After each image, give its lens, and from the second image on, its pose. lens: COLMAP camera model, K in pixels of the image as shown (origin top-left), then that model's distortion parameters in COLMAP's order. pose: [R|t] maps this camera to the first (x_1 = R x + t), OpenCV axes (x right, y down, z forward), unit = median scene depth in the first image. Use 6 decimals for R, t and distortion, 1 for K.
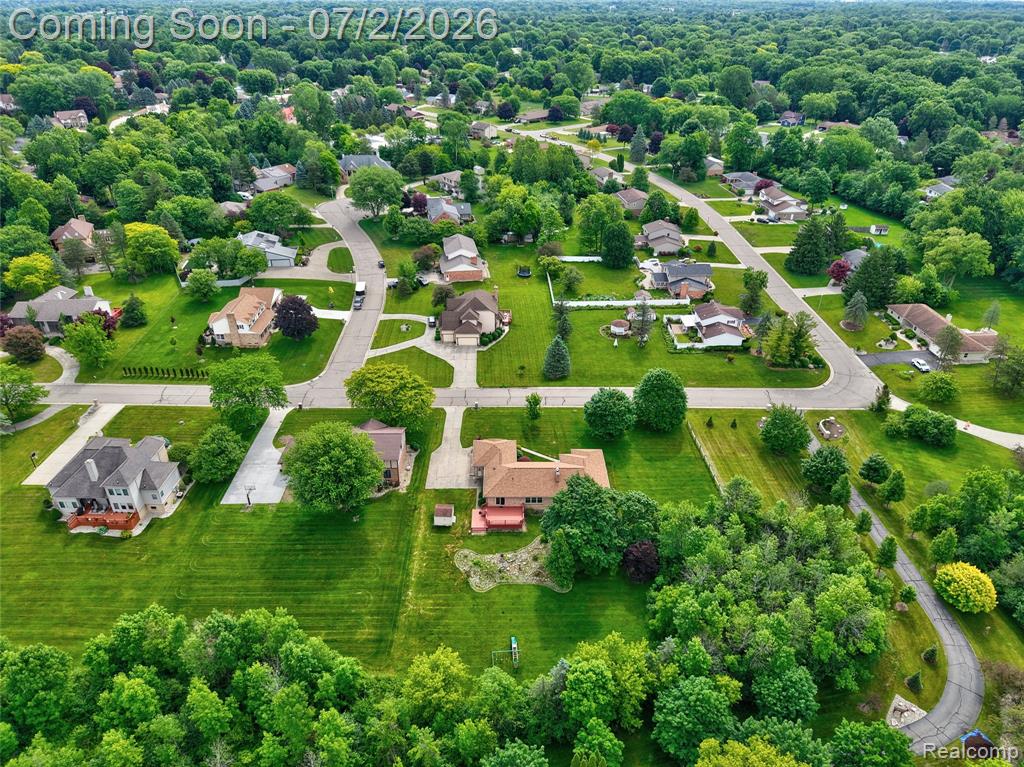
lens RADIAL K [[689.1, 0, 510.5], [0, 689.1, 378.8], [0, 0, 1]] dist [0.072875, -0.136587]
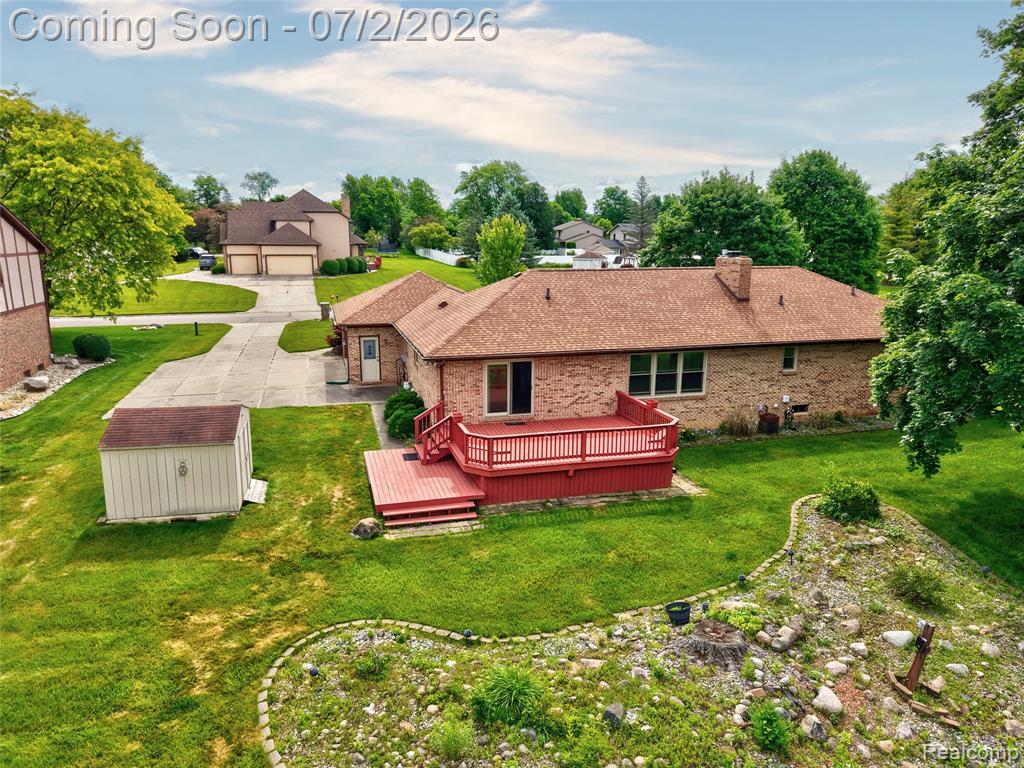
lens RADIAL K [[686.4, 0, 512.0], [0, 686.4, 384.0], [0, 0, 1]] dist [0.028452, -0.036364]
pose [[0.963265, -0.050810, 0.263702, -0.047475], [0.127882, 0.950246, -0.284039, 0.169558], [-0.236150, 0.307328, 0.921837, 0.605993]]
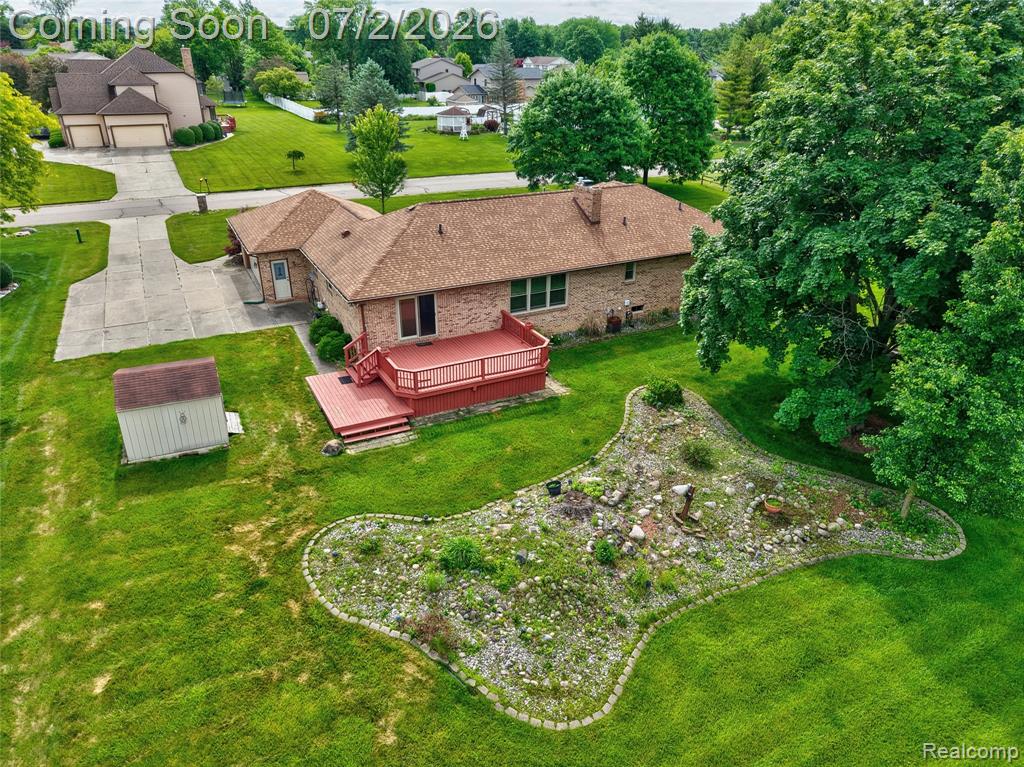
lens RADIAL K [[686.4, 0, 512.0], [0, 686.4, 383.5], [0, 0, 1]] dist [0.028452, -0.036364]
pose [[0.890670, -0.190354, 0.412884, -0.065480], [0.217740, 0.975805, -0.019828, 0.156087], [-0.399120, 0.107561, 0.910568, 0.567317]]
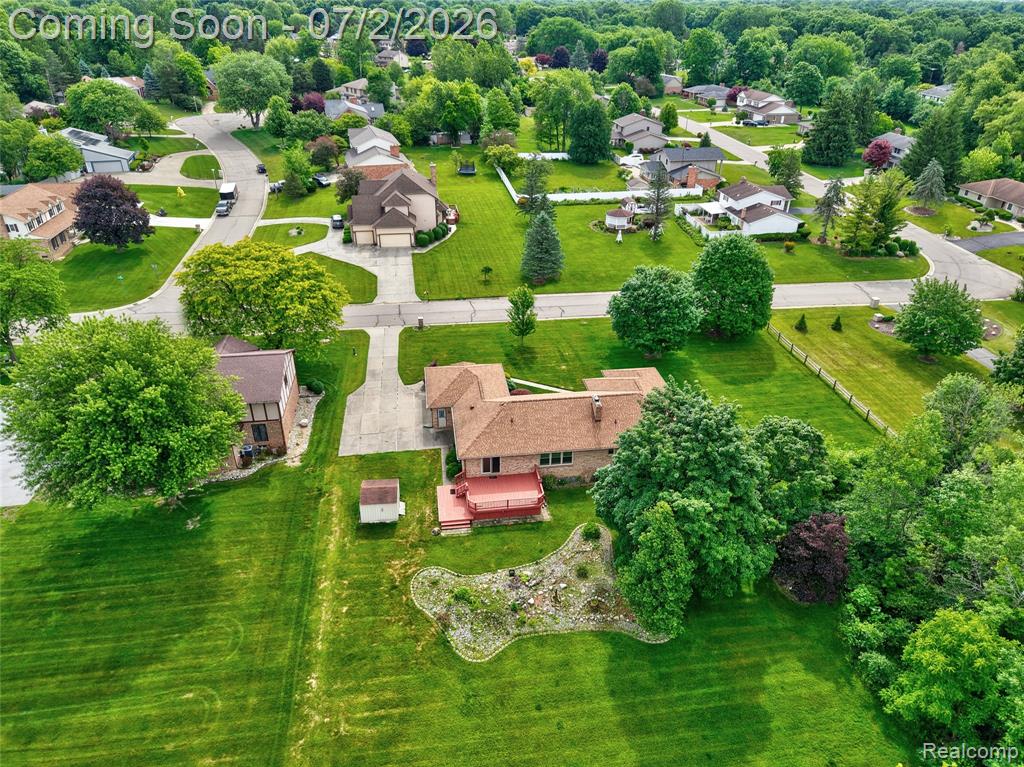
lens RADIAL K [[686.4, 0, 512.0], [0, 686.4, 383.5], [0, 0, 1]] dist [0.028452, -0.036364]
pose [[0.991038, -0.060803, 0.118940, -0.041064], [0.060654, 0.998147, 0.004869, 0.085258], [-0.119016, 0.002388, 0.992889, 0.367335]]
